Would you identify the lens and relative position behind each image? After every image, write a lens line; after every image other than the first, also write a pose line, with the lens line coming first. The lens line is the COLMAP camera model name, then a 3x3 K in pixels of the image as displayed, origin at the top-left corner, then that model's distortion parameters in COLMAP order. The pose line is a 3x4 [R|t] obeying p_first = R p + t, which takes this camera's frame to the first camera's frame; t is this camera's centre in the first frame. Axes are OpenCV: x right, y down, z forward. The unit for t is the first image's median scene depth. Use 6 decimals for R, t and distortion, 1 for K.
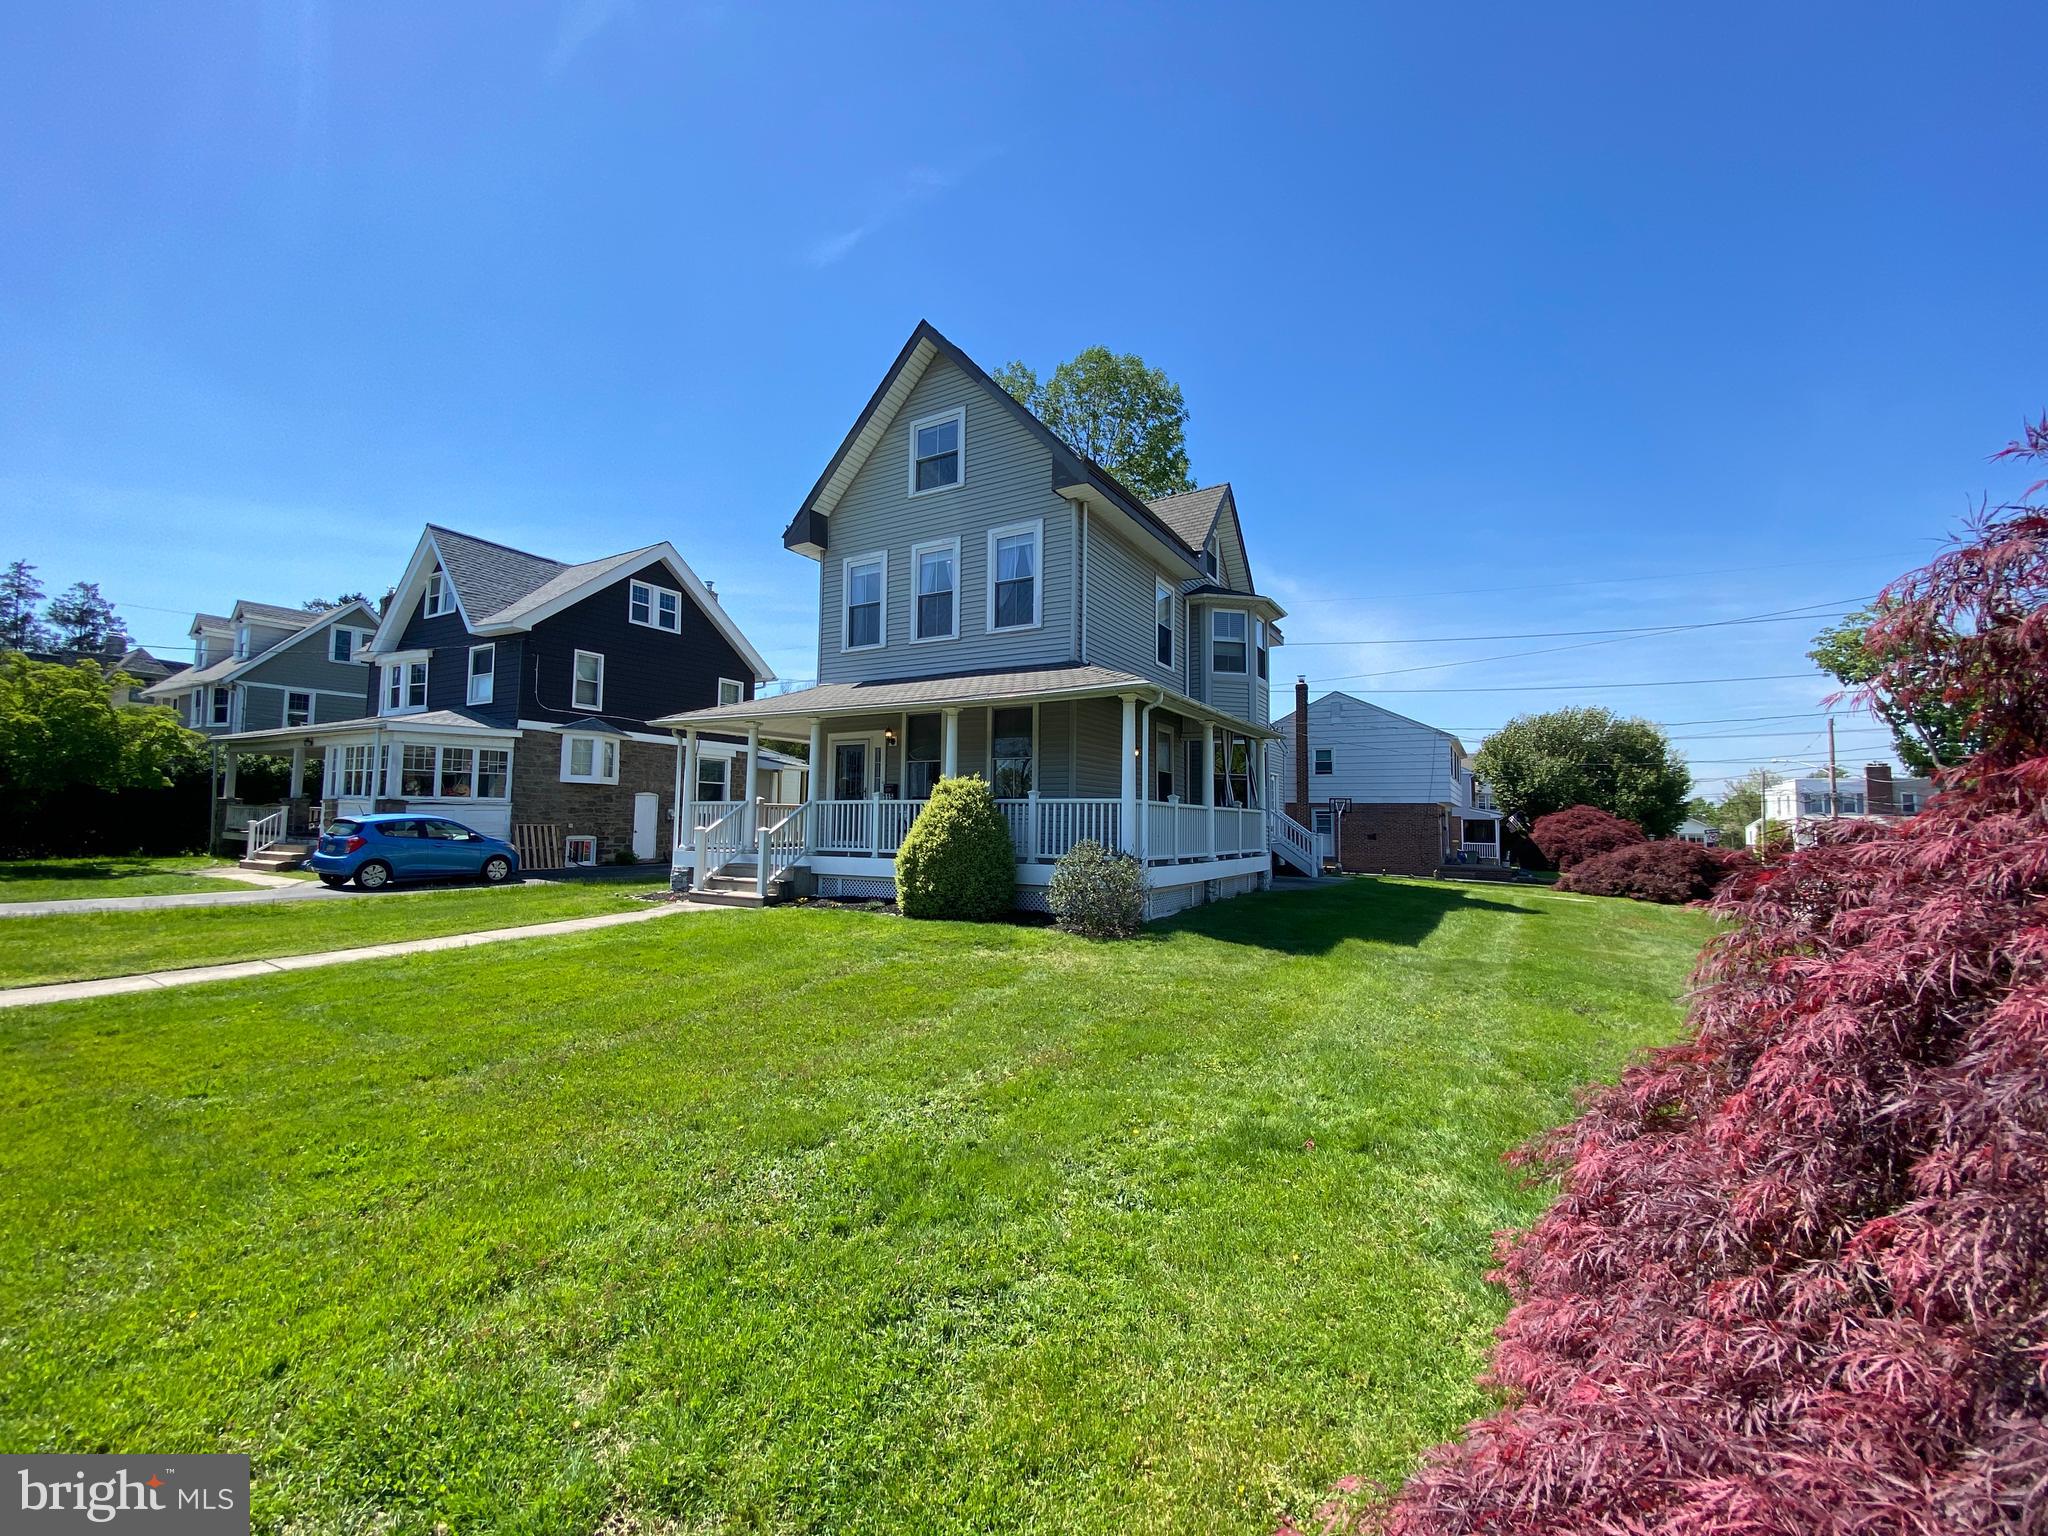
lens RADIAL K [[837.7, 0, 1028.2], [0, 837.7, 776.0], [0, 0, 1]] dist [0.014575, -0.015738]
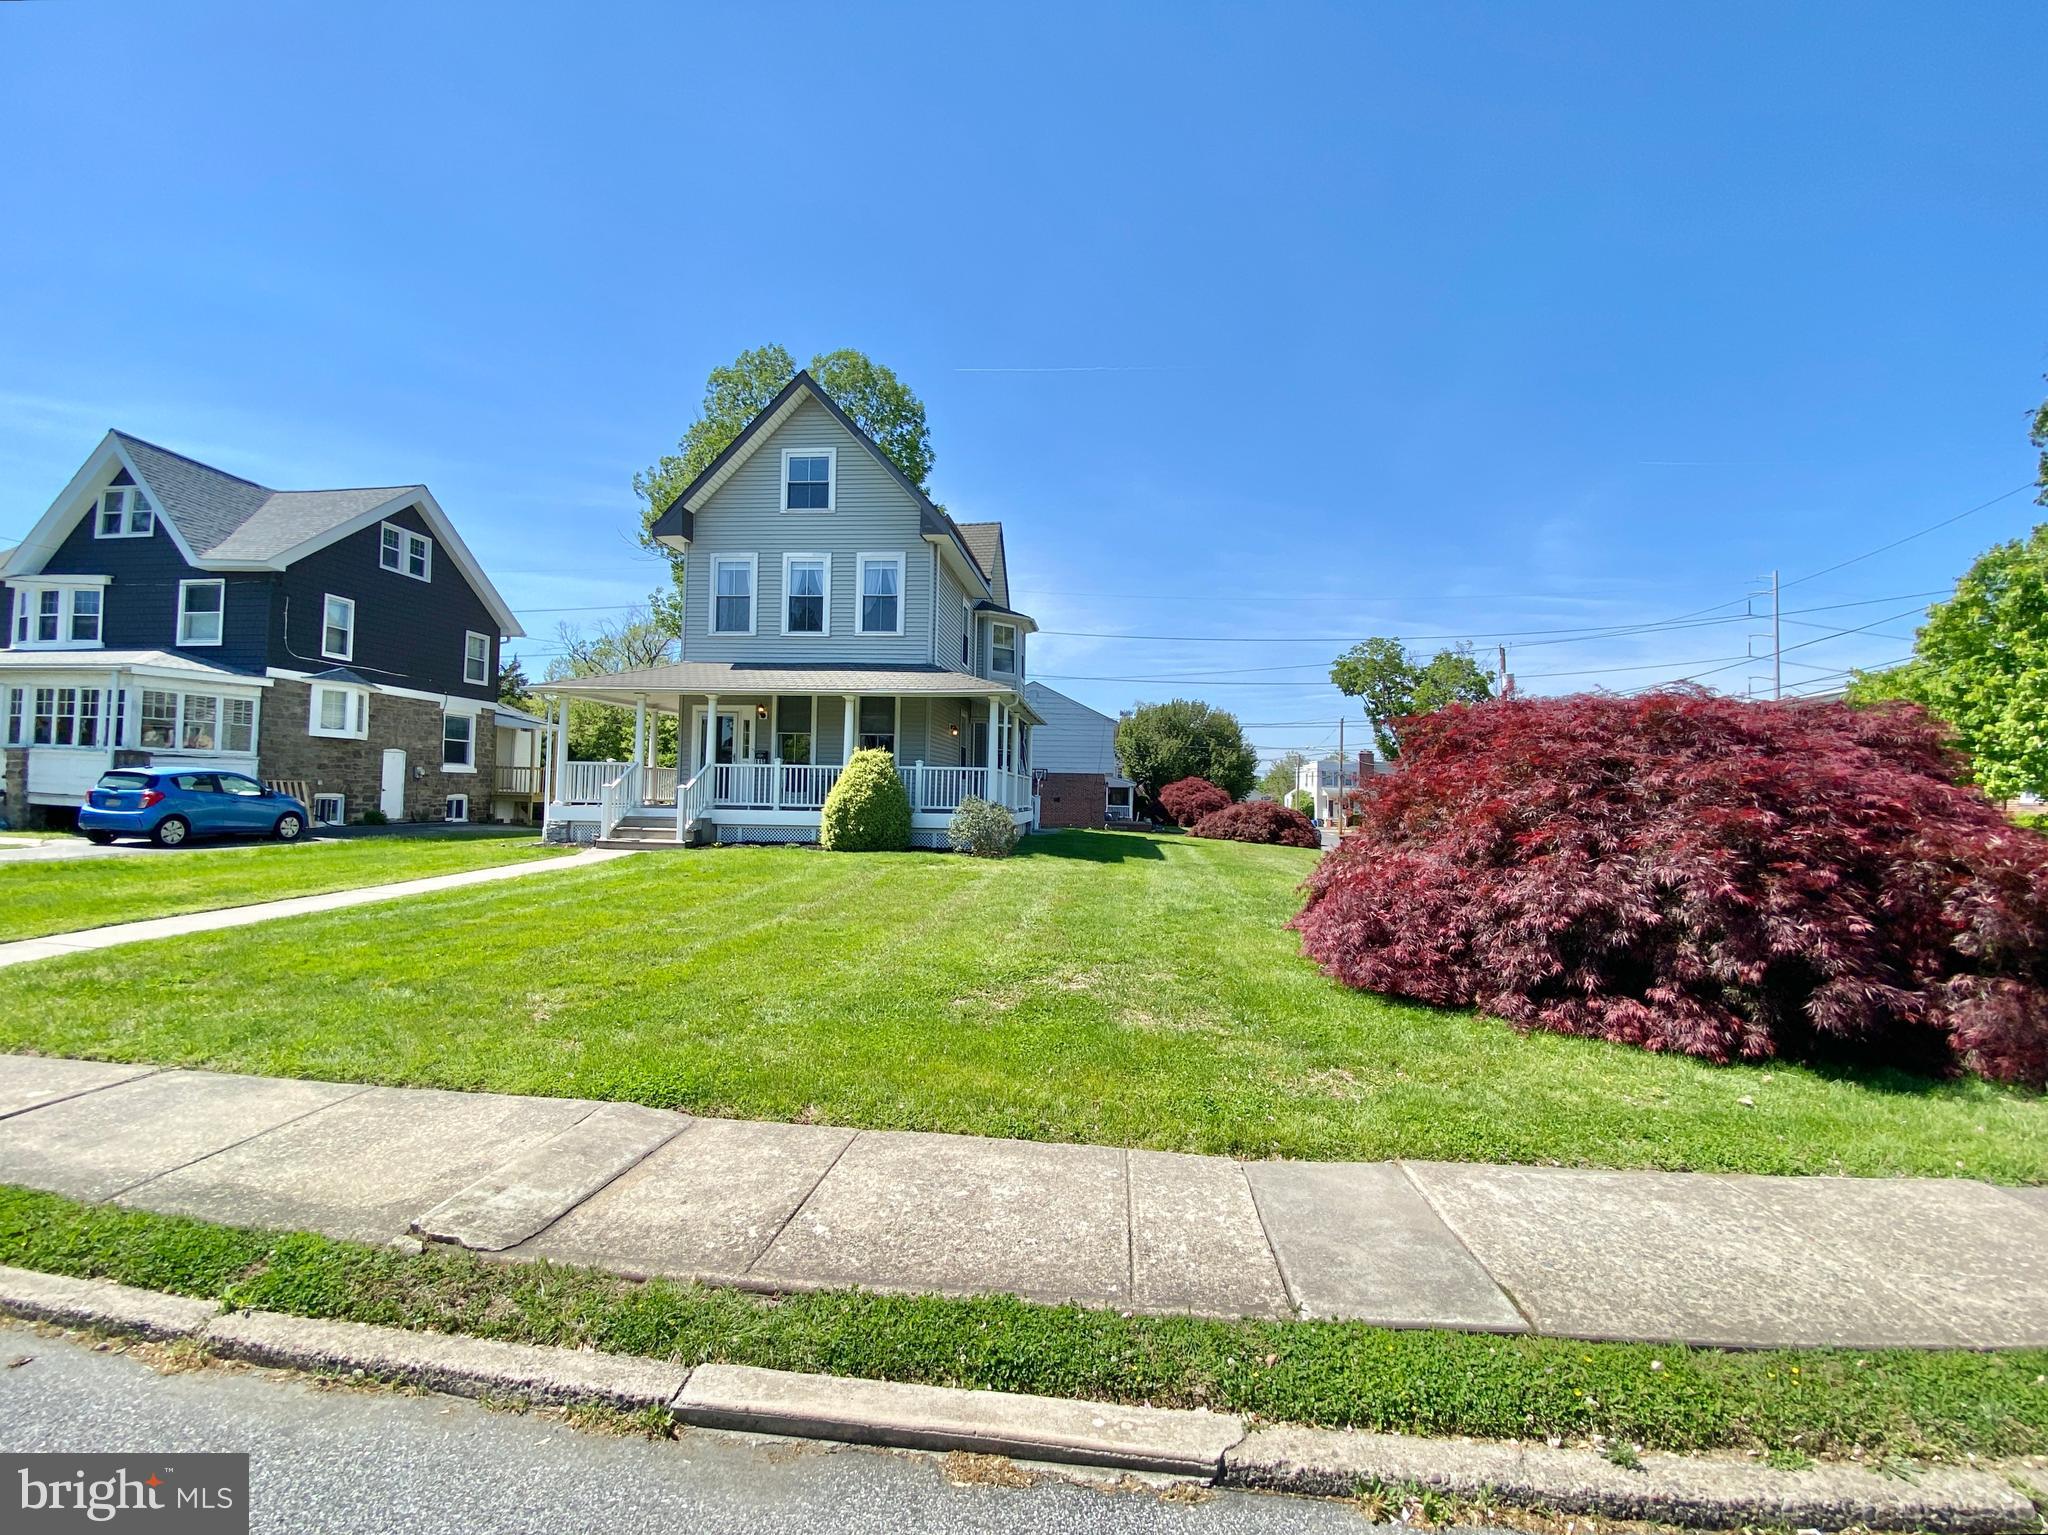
lens RADIAL K [[837.7, 0, 1025.7], [0, 837.7, 773.0], [0, 0, 1]] dist [0.014575, -0.015738]
pose [[0.913801, 0.016831, 0.405813, -0.211919], [-0.031720, 0.999047, 0.029992, -0.004647], [-0.404921, -0.040279, 0.913464, -0.179090]]
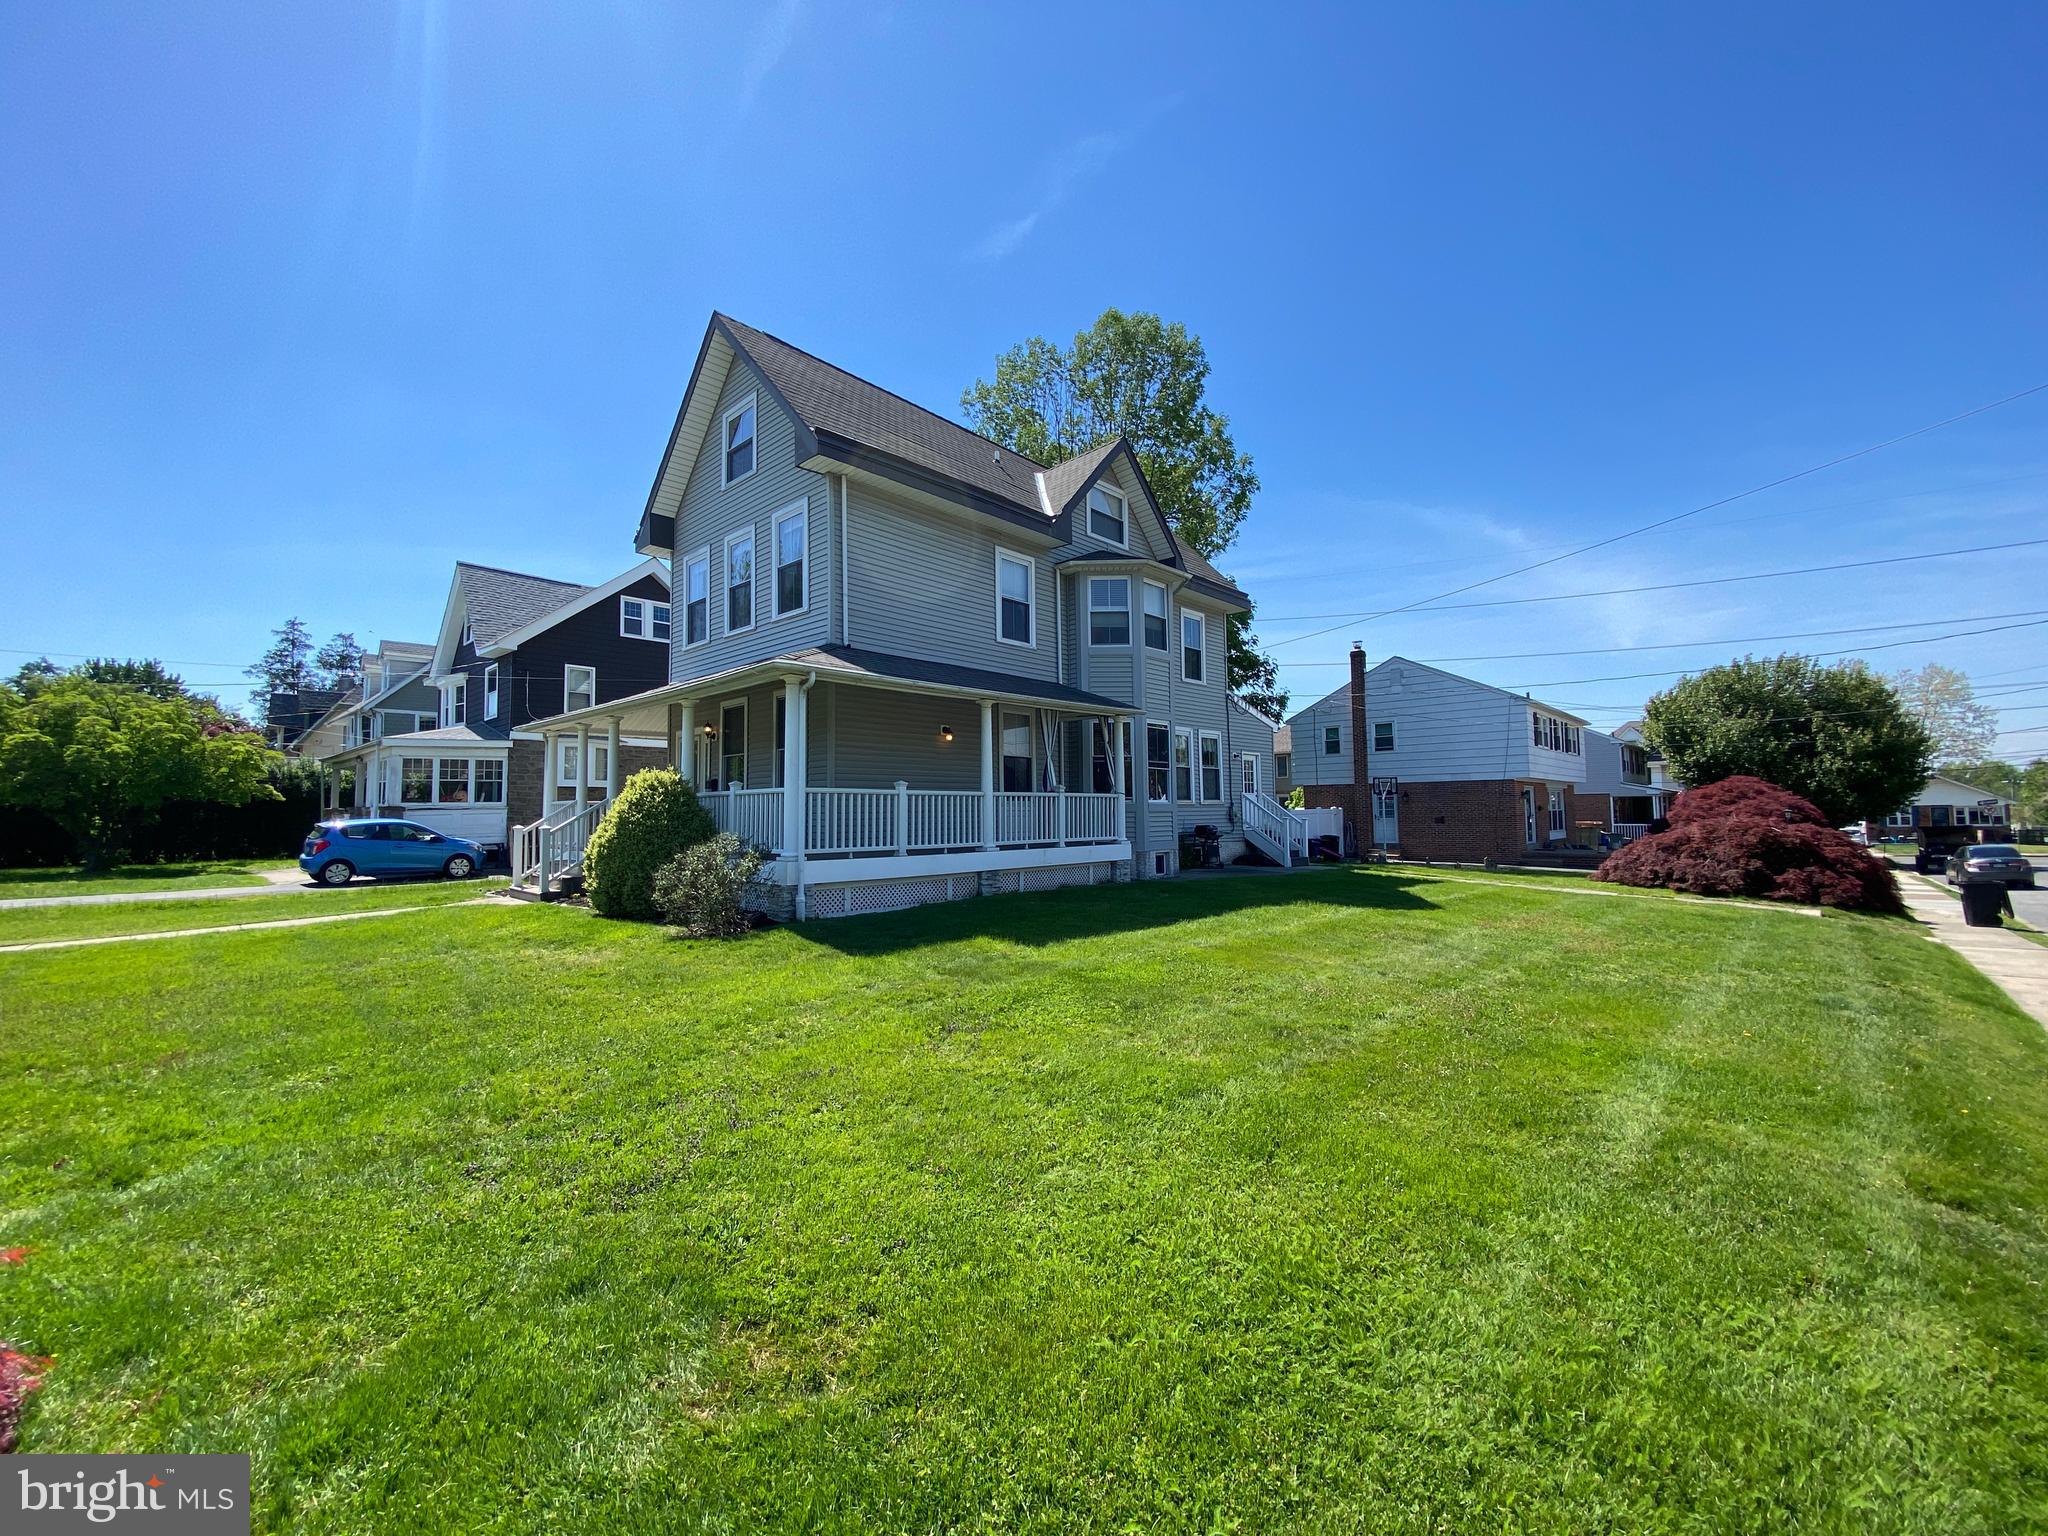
lens RADIAL K [[837.7, 0, 1028.4], [0, 837.7, 774.5], [0, 0, 1]] dist [0.014575, -0.015738]
pose [[0.973282, -0.033815, -0.227109, 0.299163], [0.035832, 0.999346, 0.004762, 0.008868], [0.226799, -0.012772, 0.973858, 0.075065]]
